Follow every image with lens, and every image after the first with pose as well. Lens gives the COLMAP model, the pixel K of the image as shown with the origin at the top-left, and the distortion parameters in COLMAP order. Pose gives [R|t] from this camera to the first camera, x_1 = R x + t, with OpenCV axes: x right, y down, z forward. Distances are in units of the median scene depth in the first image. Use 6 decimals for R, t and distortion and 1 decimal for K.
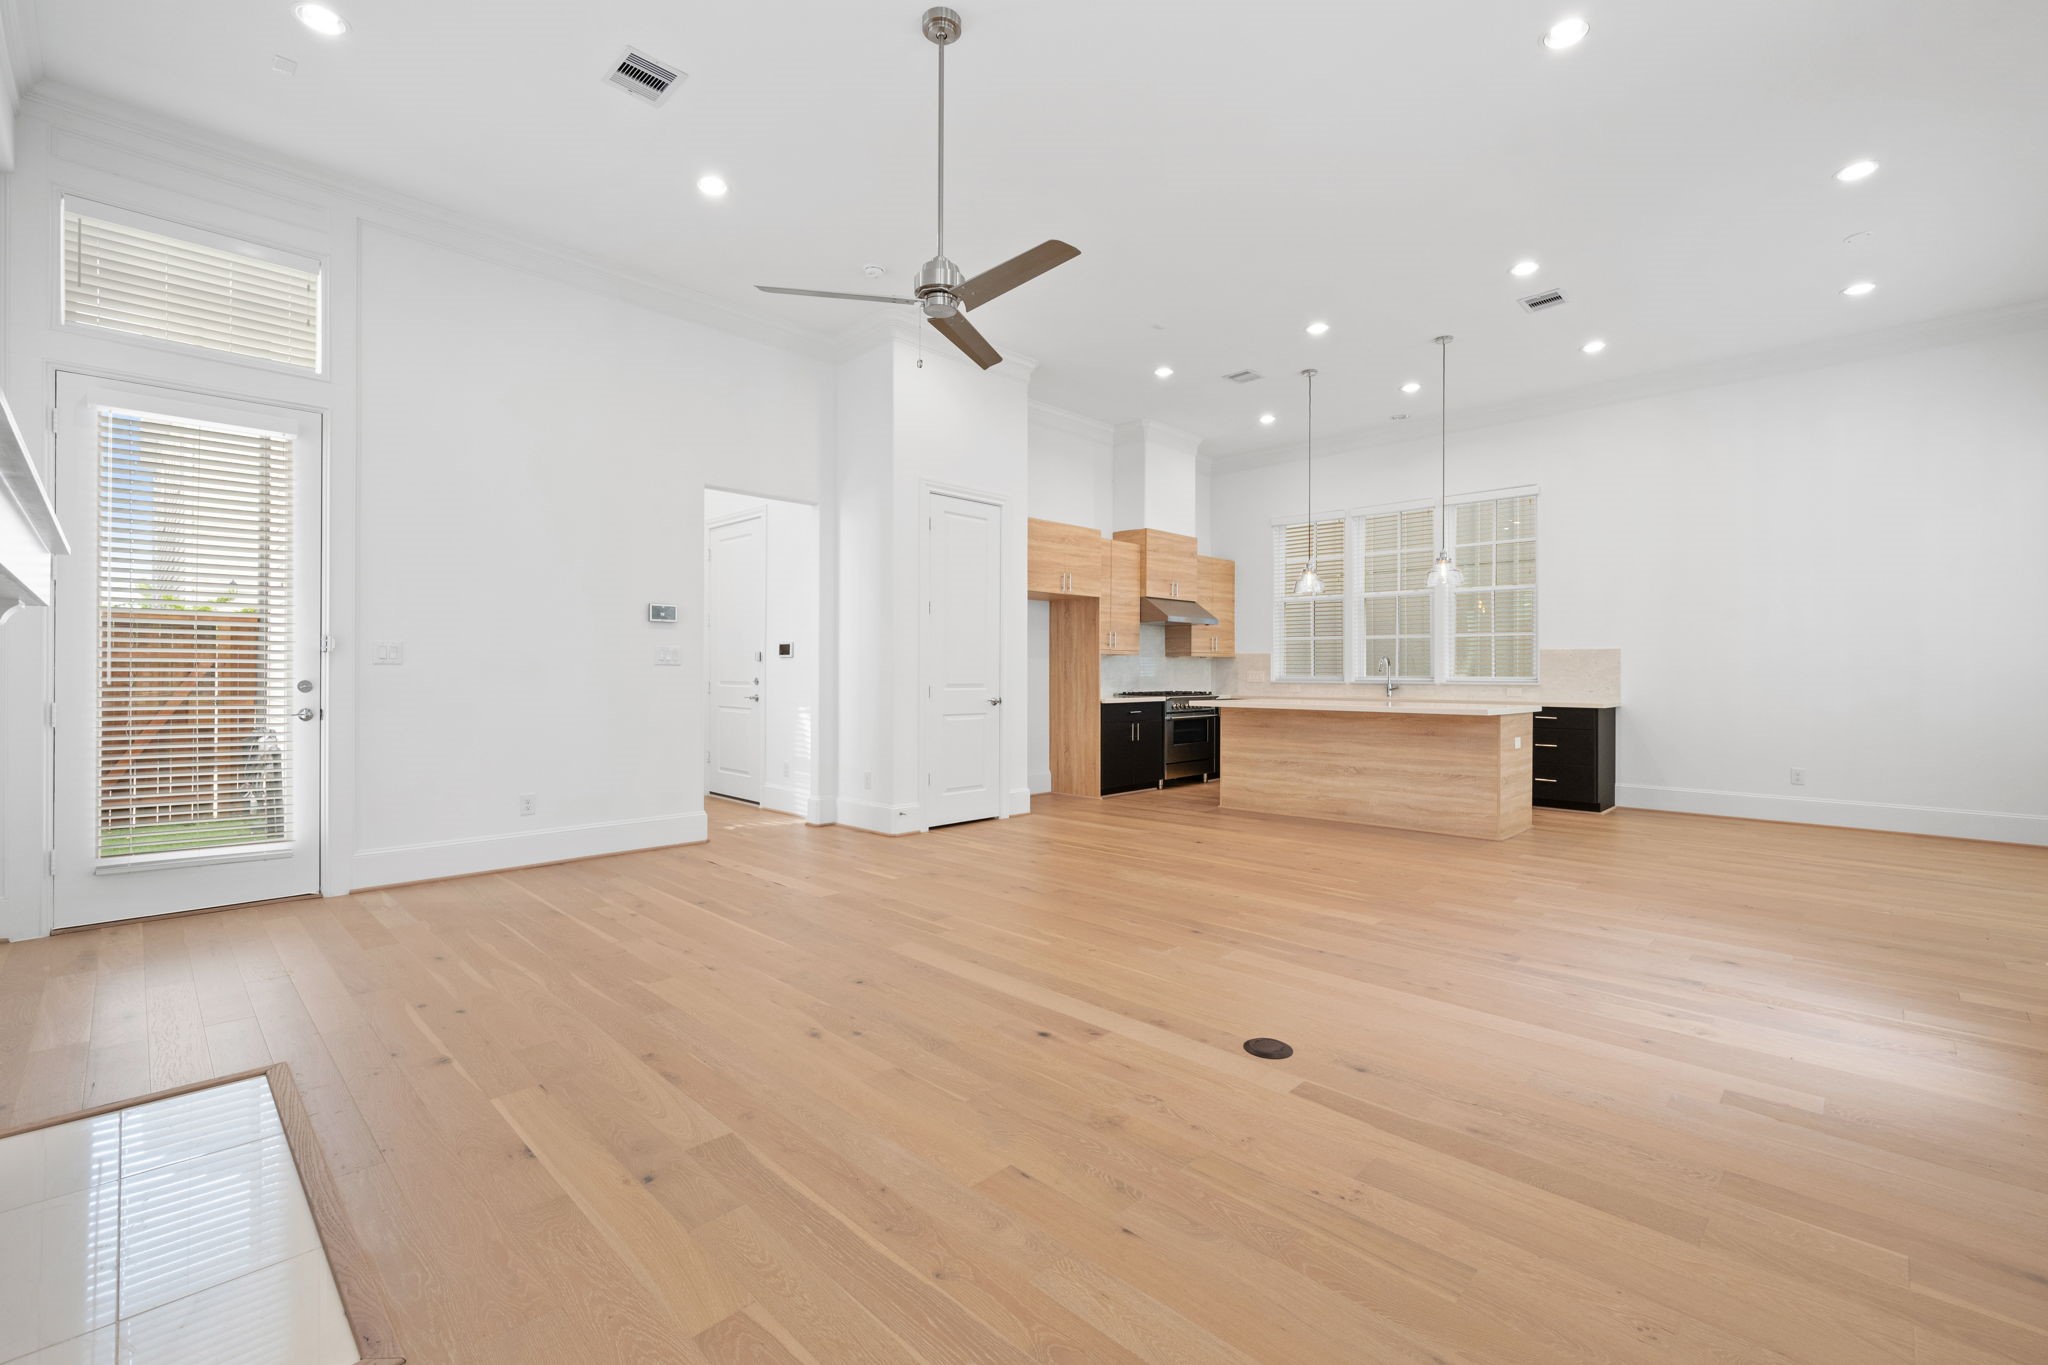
lens RADIAL K [[892.1, 0, 1034.7], [0, 892.1, 671.8], [0, 0, 1]] dist [-0.003165, -0.000740]
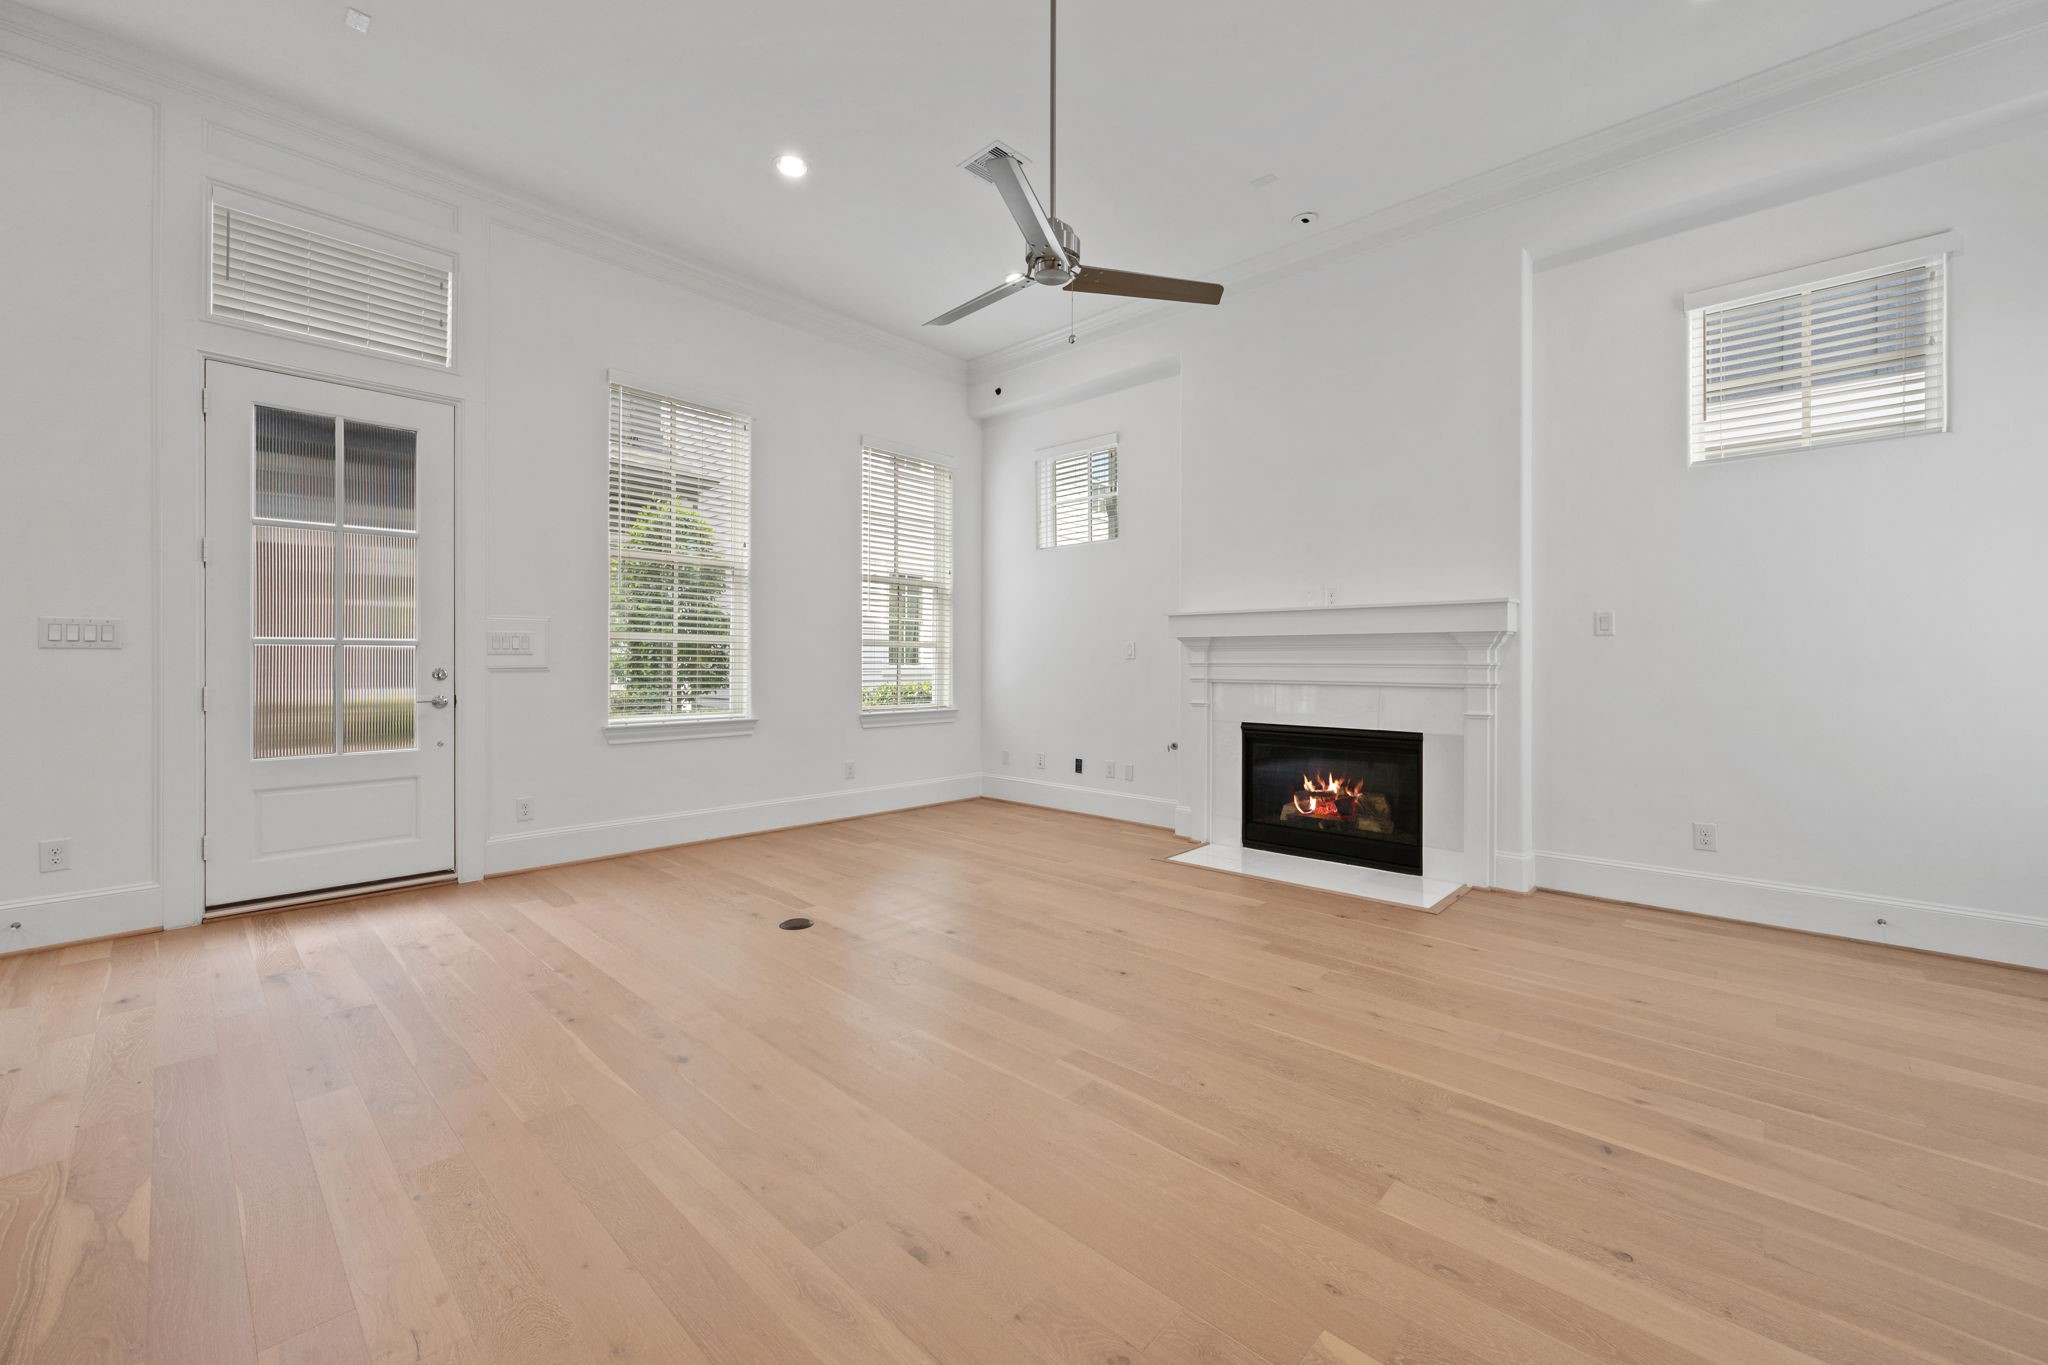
lens RADIAL K [[806.2, 0, 1019.9], [0, 806.2, 657.6], [0, 0, 1]] dist [-0.002079, -0.000139]
pose [[-0.999955, -0.005797, -0.007502, -0.036166], [-0.005742, 0.999956, -0.007399, 0.000174], [0.007545, -0.007356, -0.999944, 0.973078]]
